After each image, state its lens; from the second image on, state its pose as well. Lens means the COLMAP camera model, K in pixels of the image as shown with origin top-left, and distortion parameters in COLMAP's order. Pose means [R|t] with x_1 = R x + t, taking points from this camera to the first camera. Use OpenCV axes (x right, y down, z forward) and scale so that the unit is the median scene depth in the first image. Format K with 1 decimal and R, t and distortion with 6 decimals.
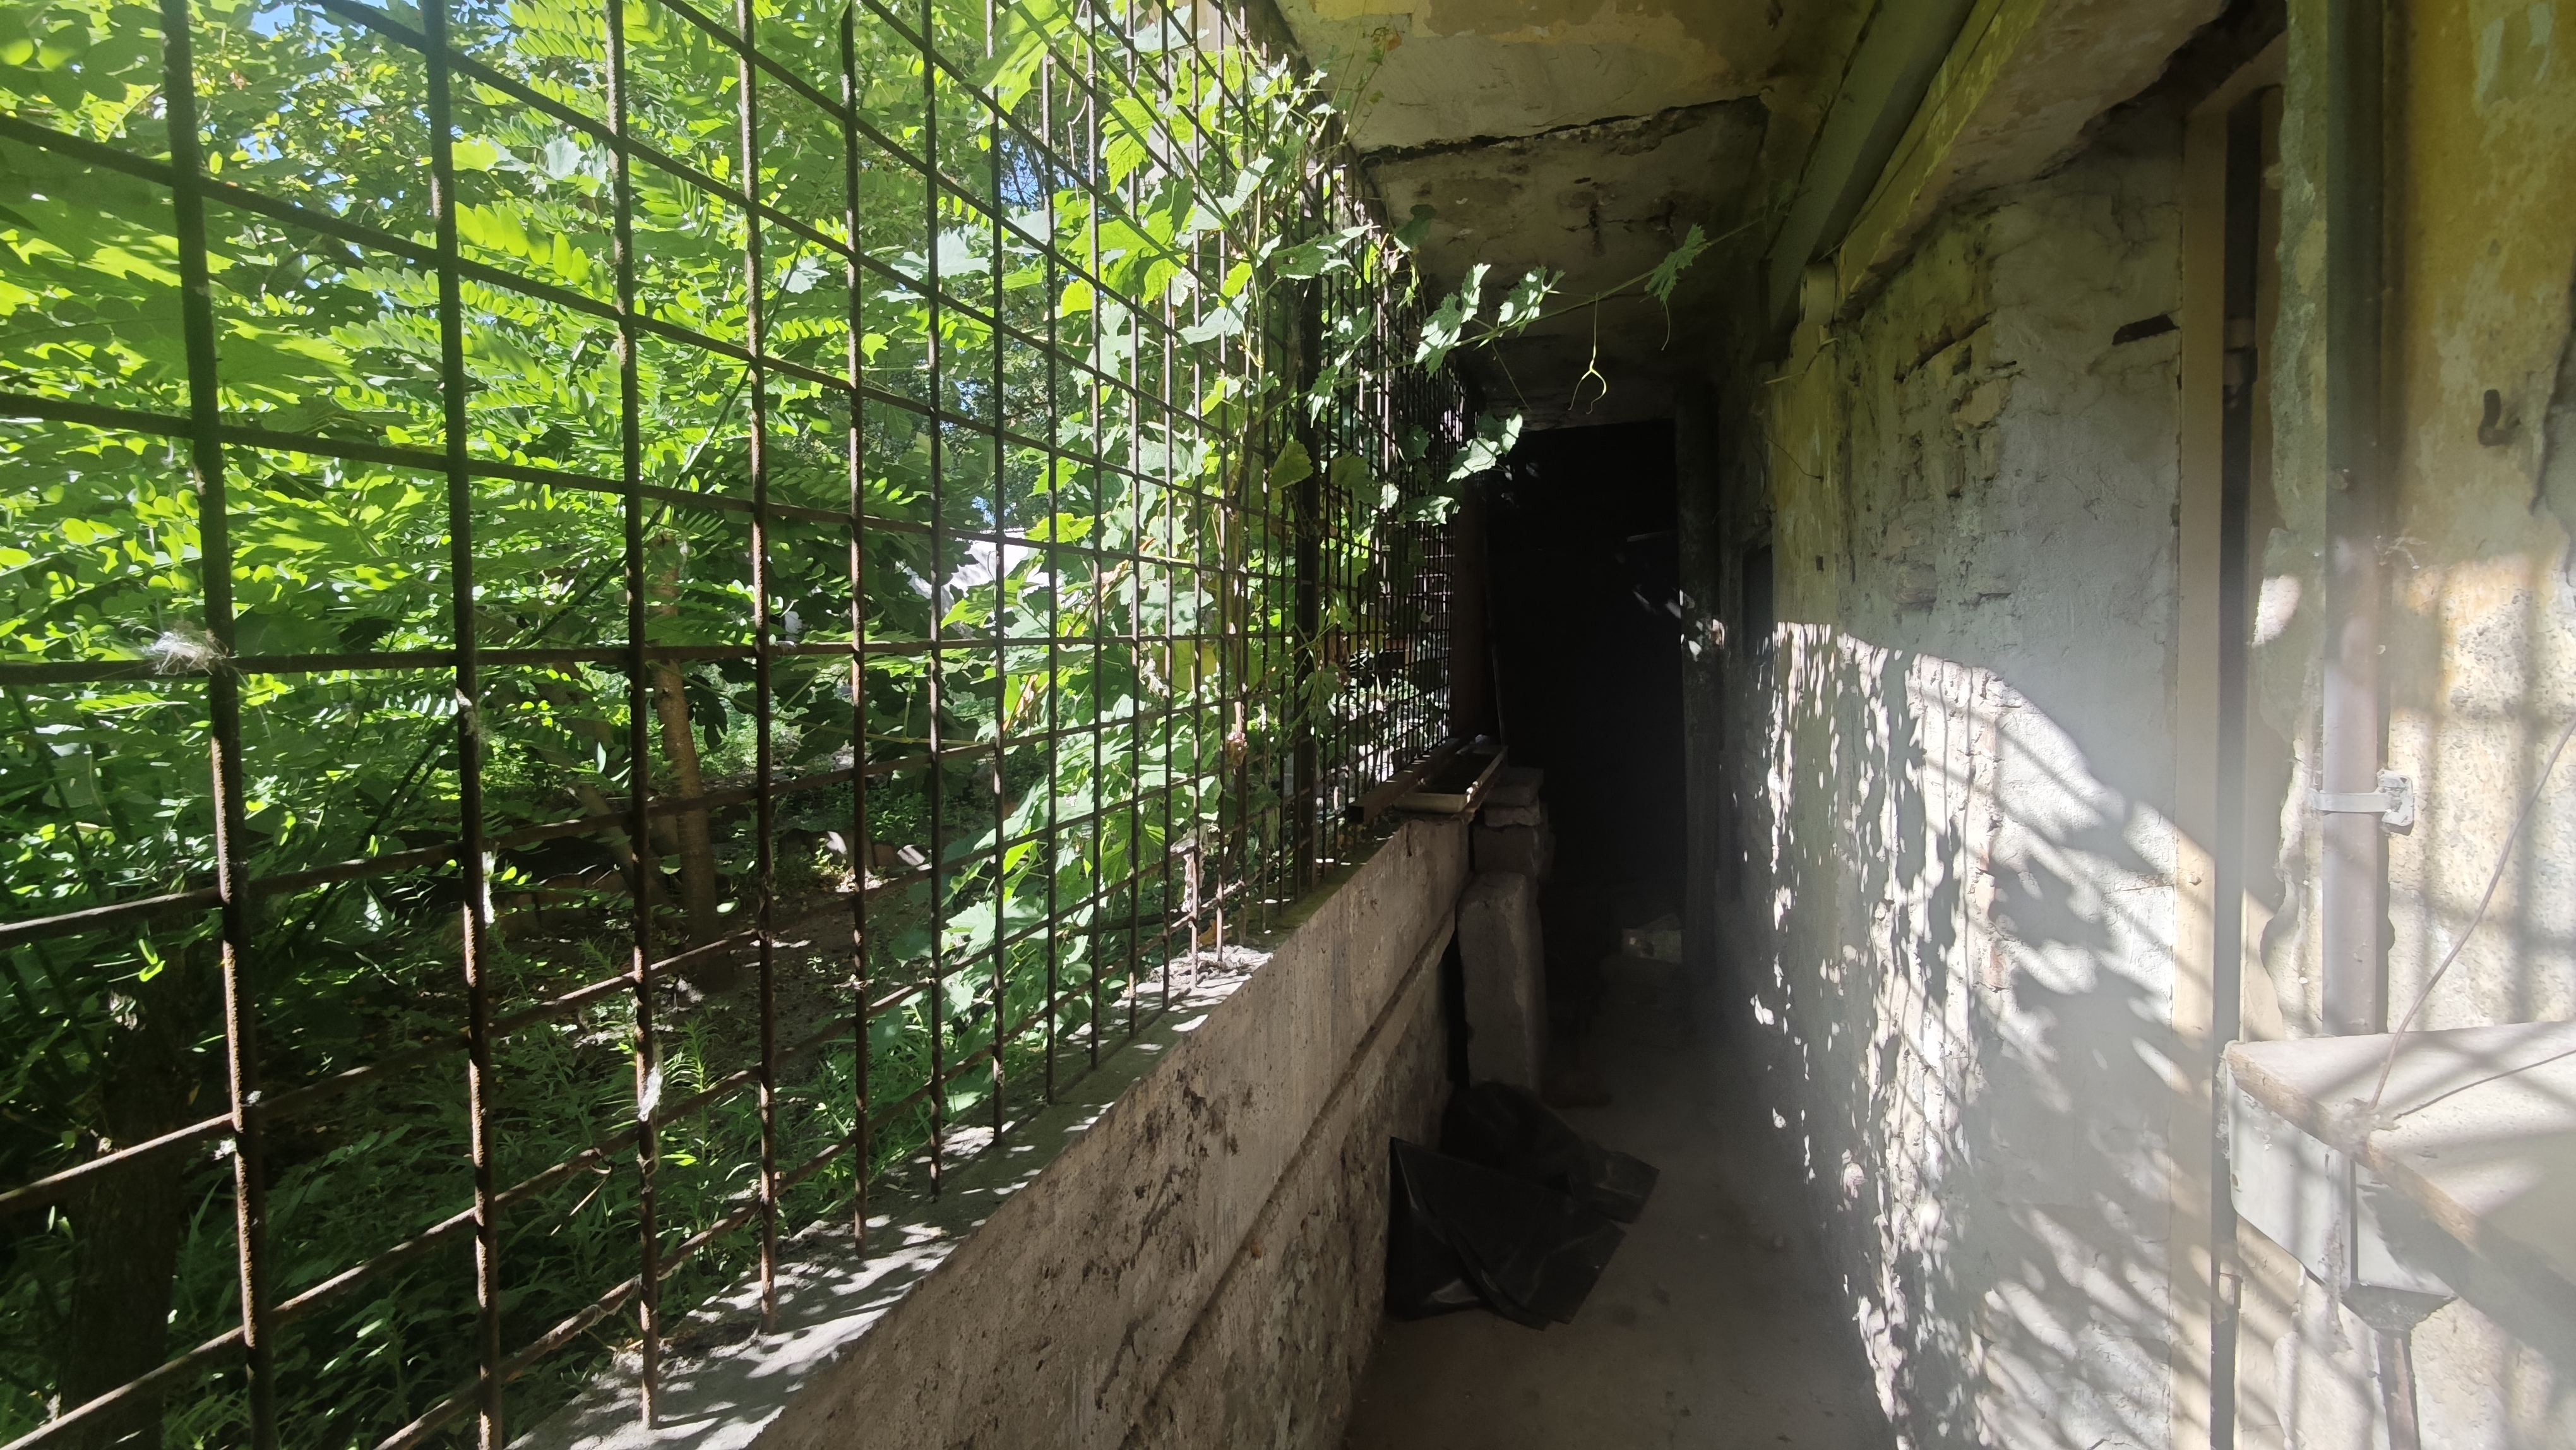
lens RADIAL K [[1076.0, 0, 1291.7], [0, 1076.0, 714.0], [0, 0, 1]] dist [-0.012911, 0.011187]
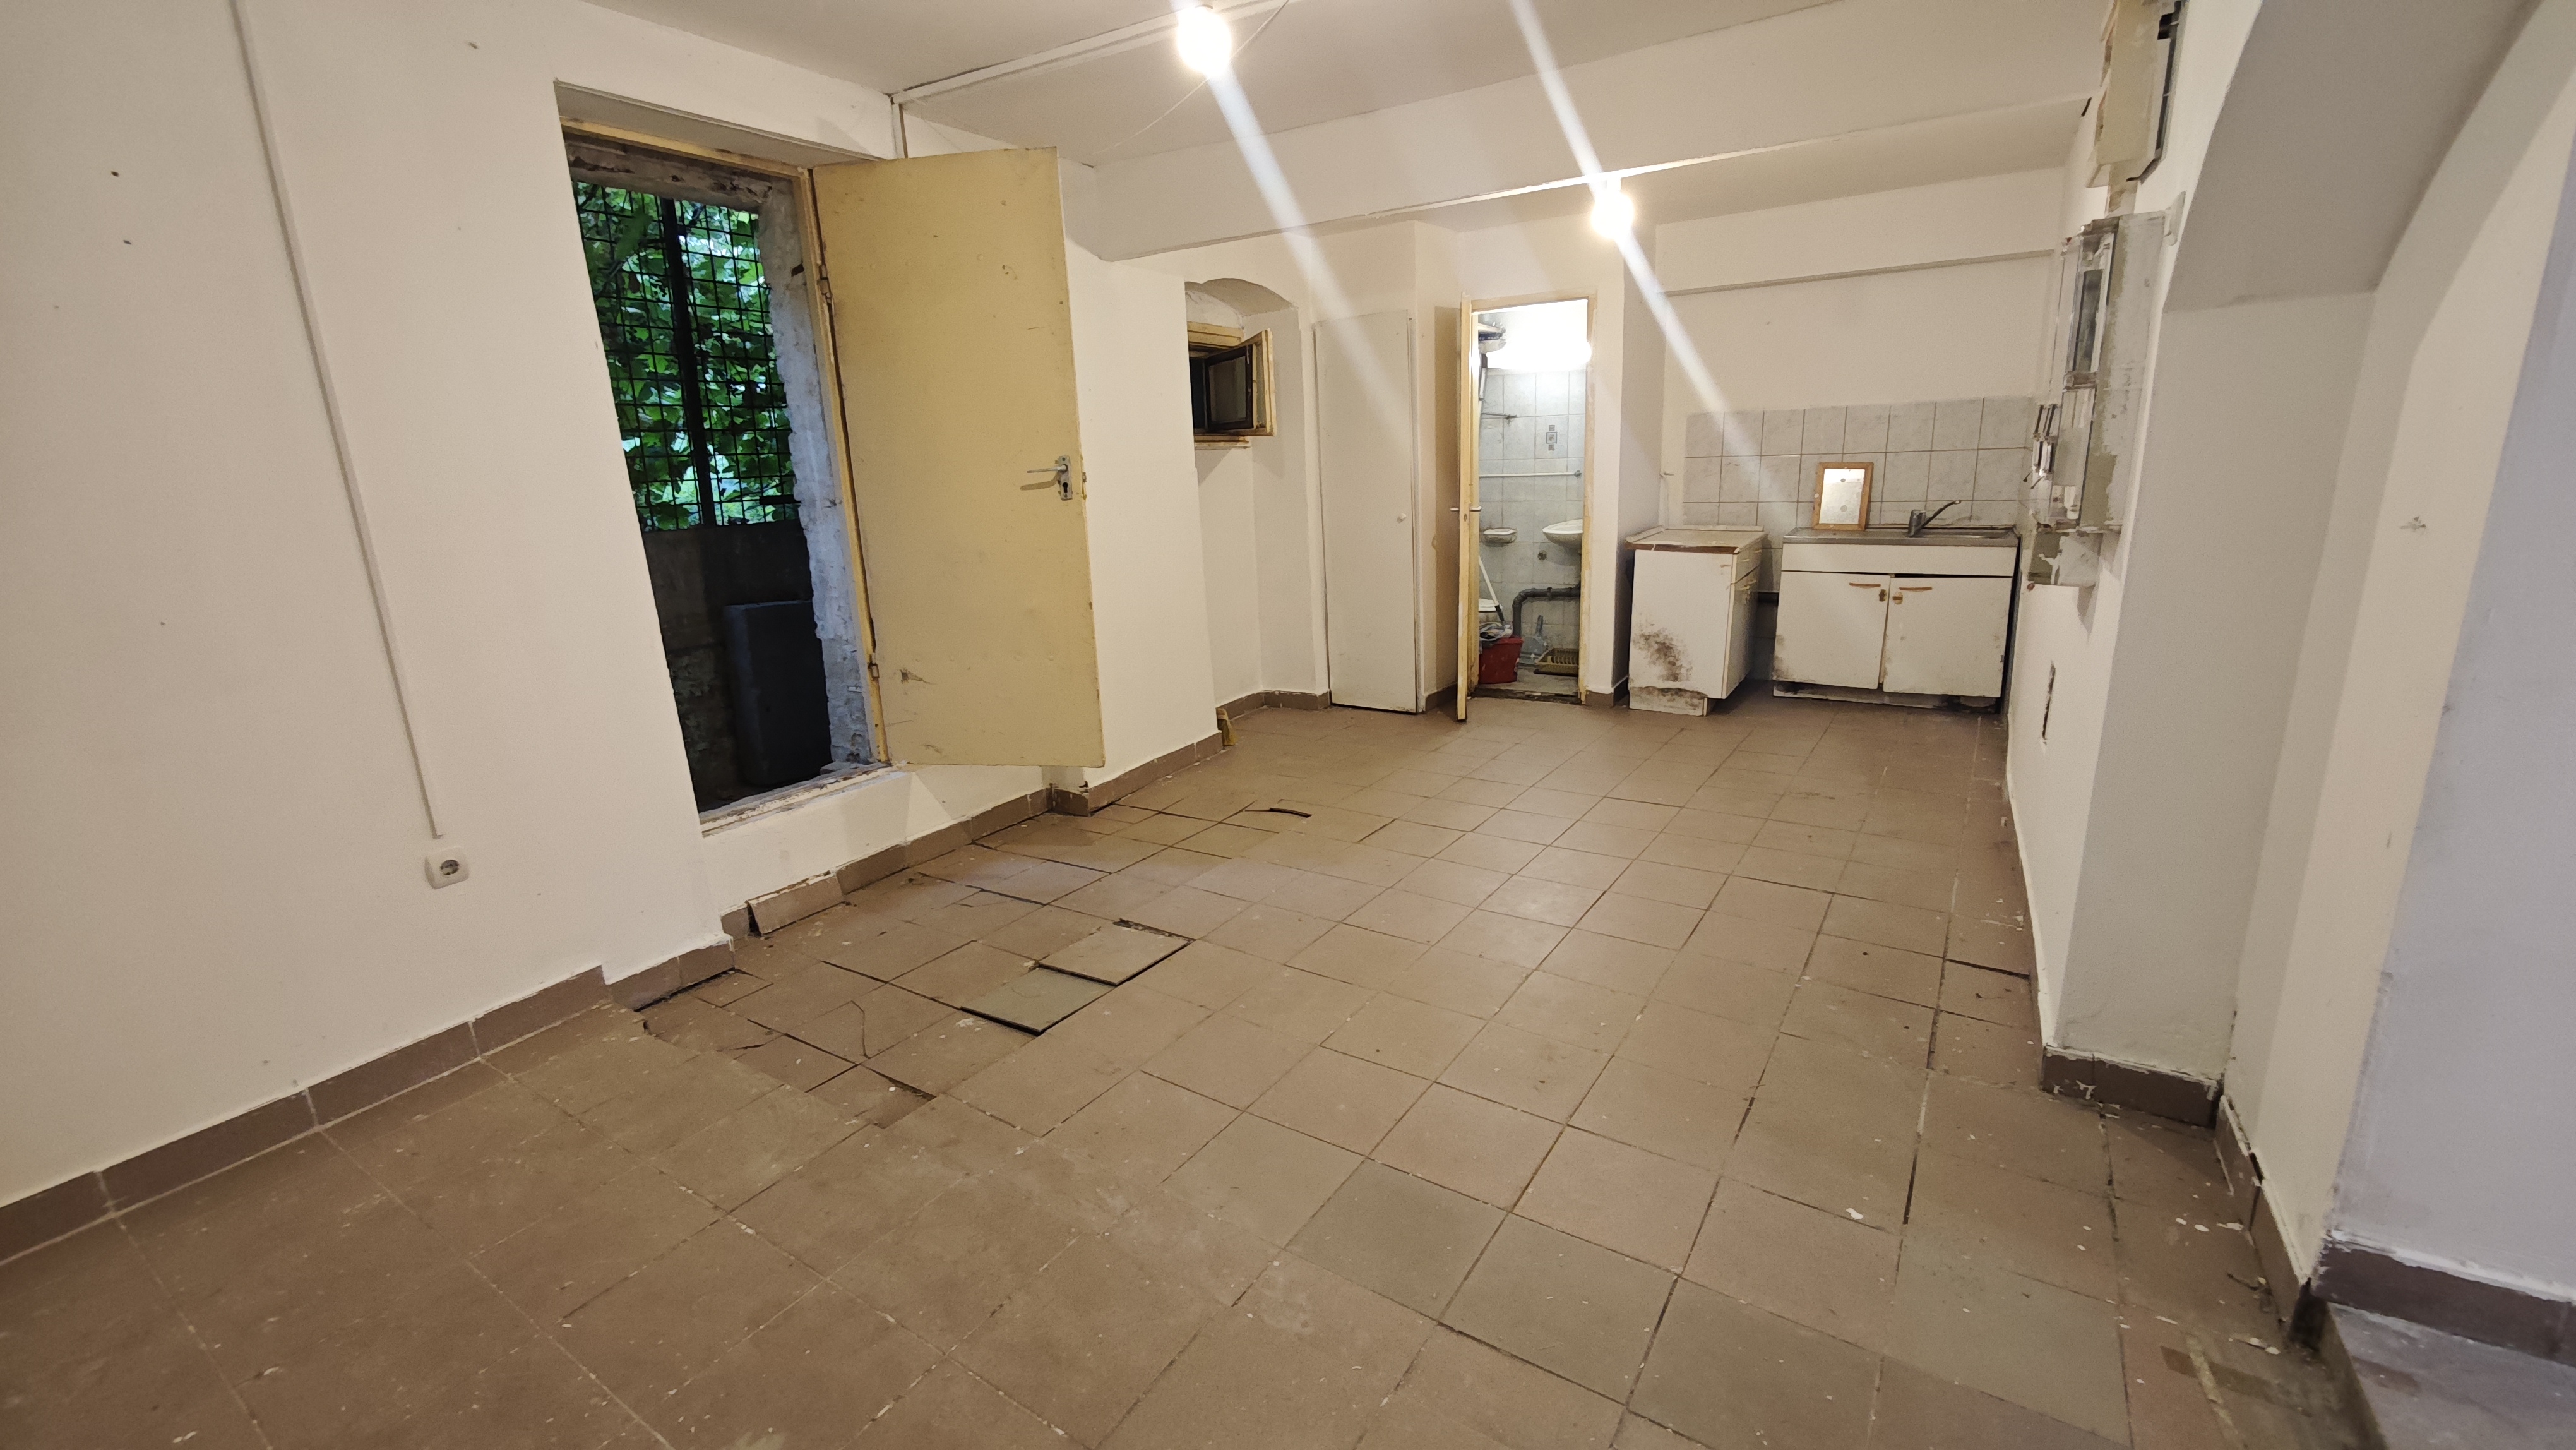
lens RADIAL K [[1076.0, 0, 1291.7], [0, 1076.0, 714.0], [0, 0, 1]] dist [-0.012911, 0.011187]
pose [[0.961995, 0.052444, -0.267984, 2.779032], [0.000155, 0.981279, 0.192589, 0.183653], [0.273068, -0.185312, 0.943978, -1.303166]]
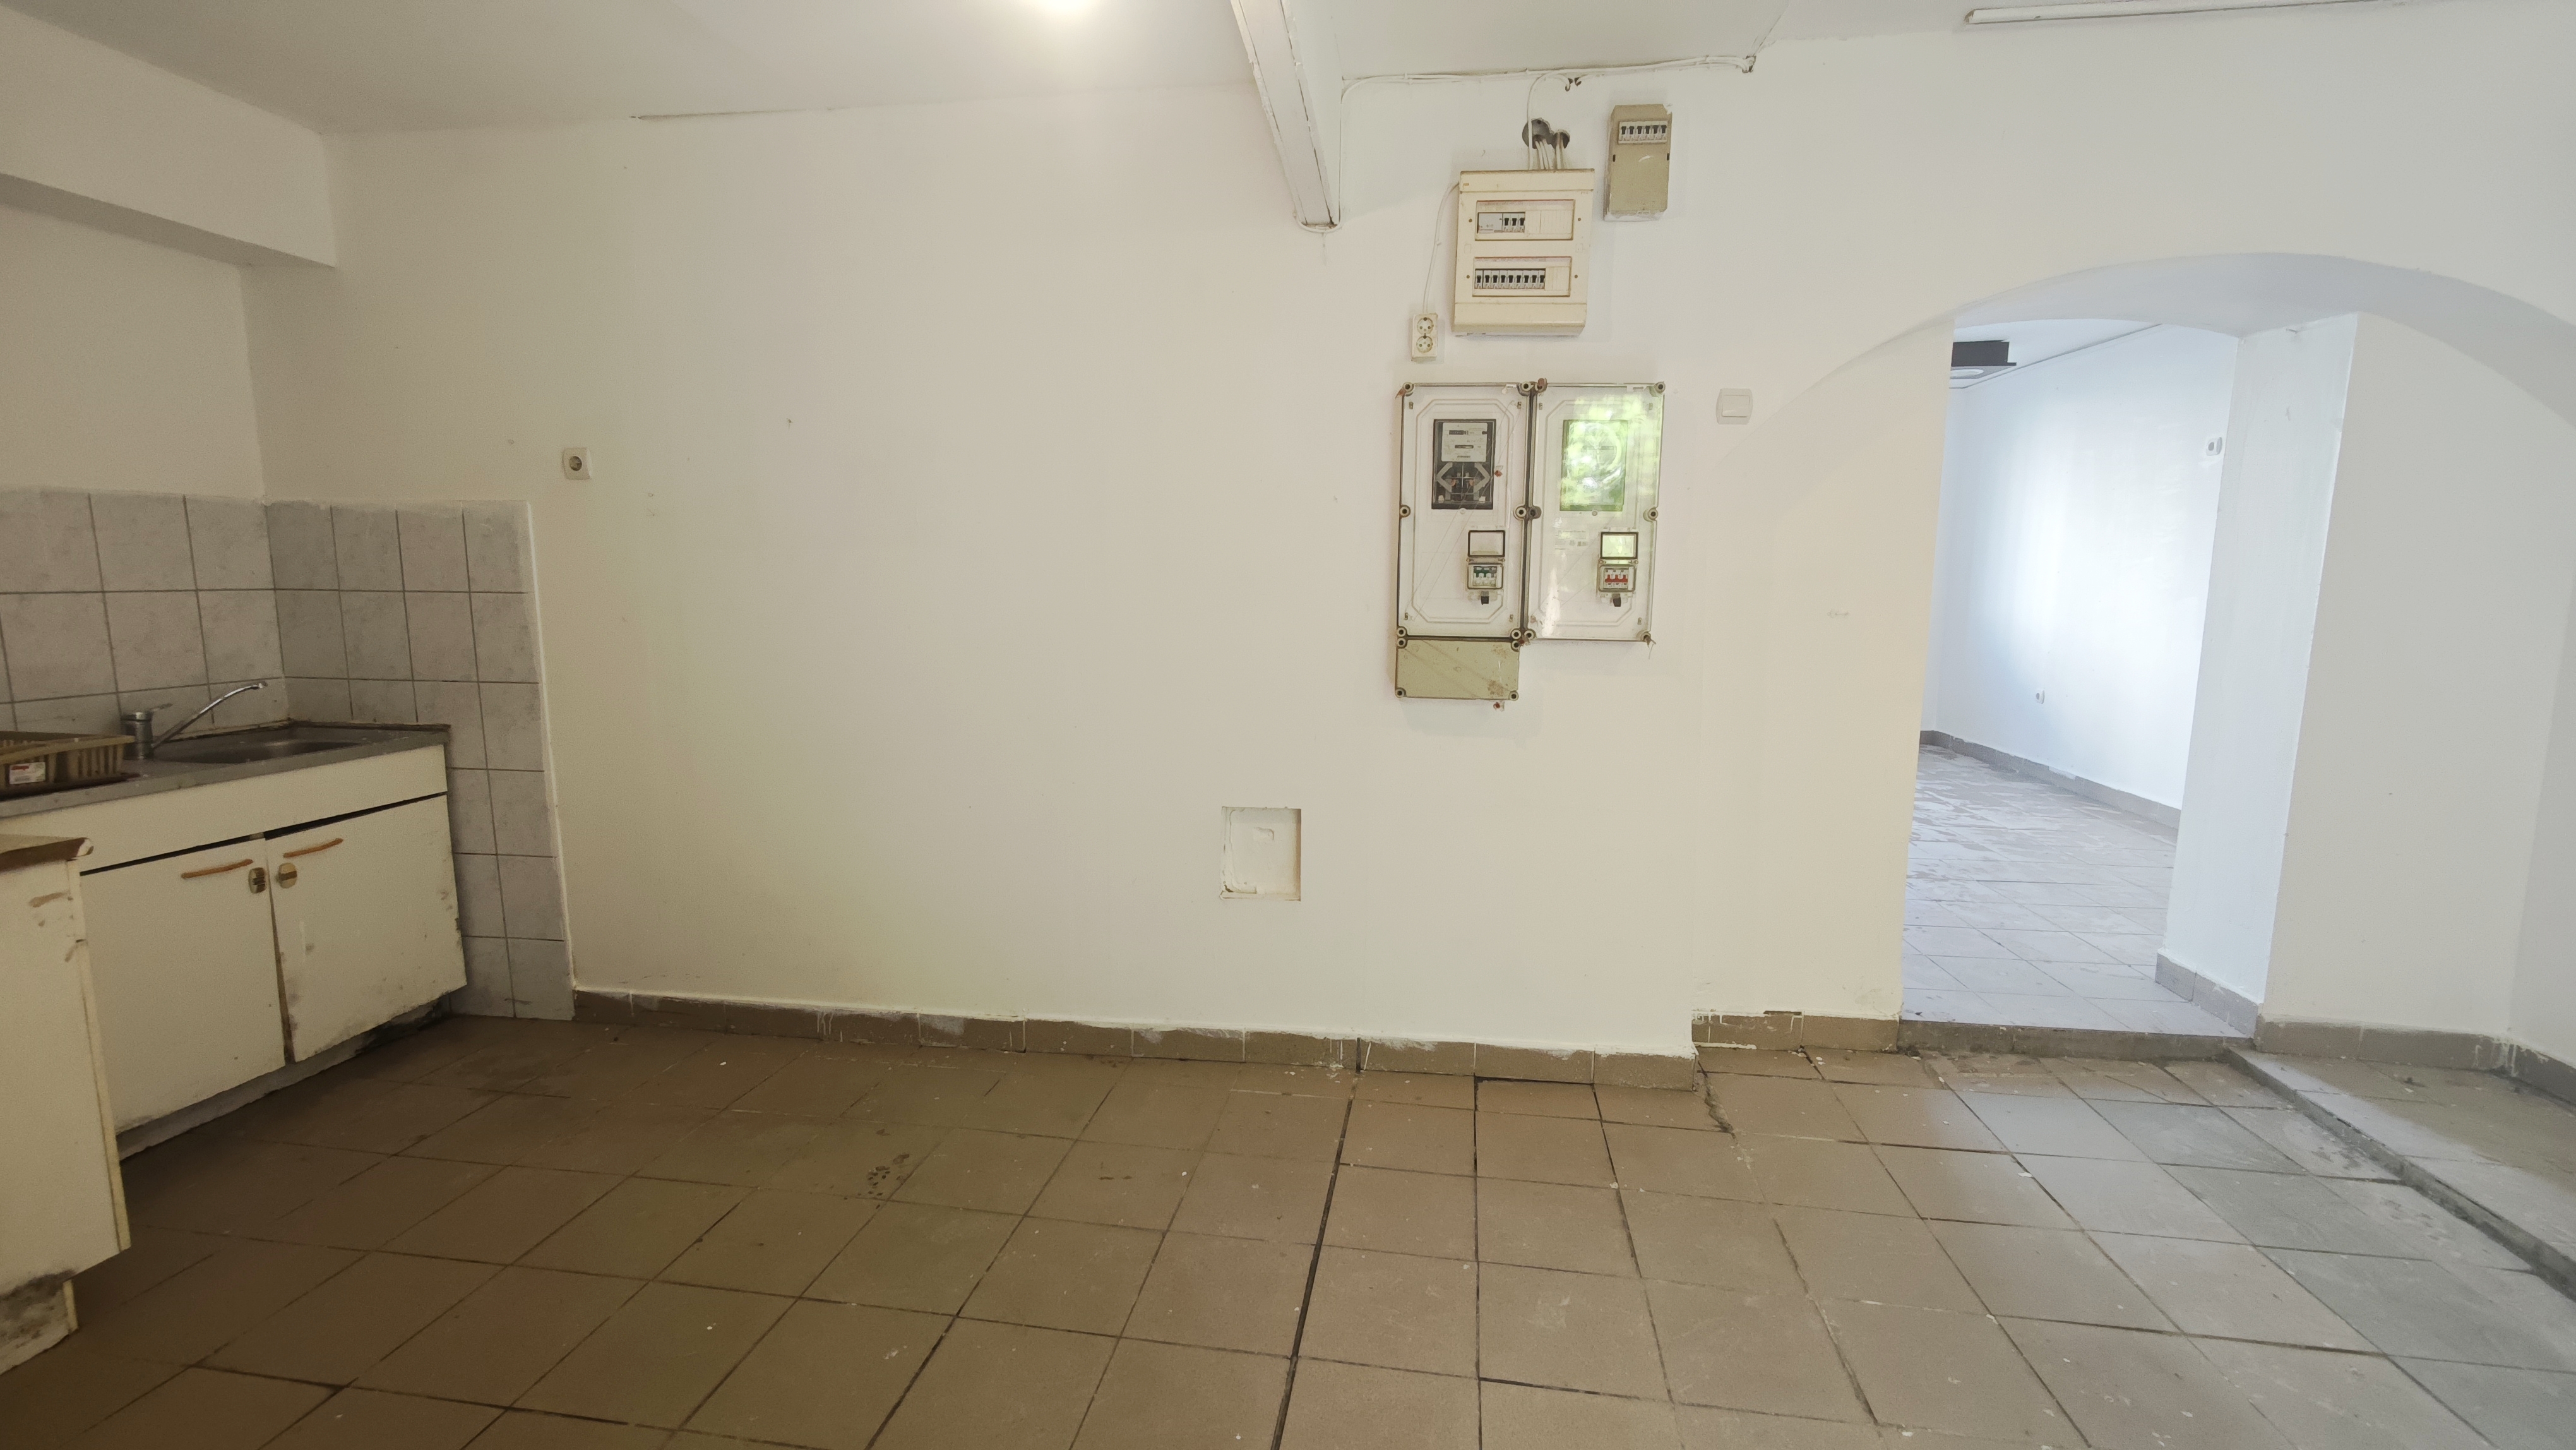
lens RADIAL K [[1076.0, 0, 1291.7], [0, 1076.0, 714.0], [0, 0, 1]] dist [-0.012911, 0.011187]
pose [[-0.143815, -0.105856, 0.983927, 1.643973], [0.054027, 0.991940, 0.114615, 0.101544], [-0.988129, 0.069642, -0.136937, 1.562438]]
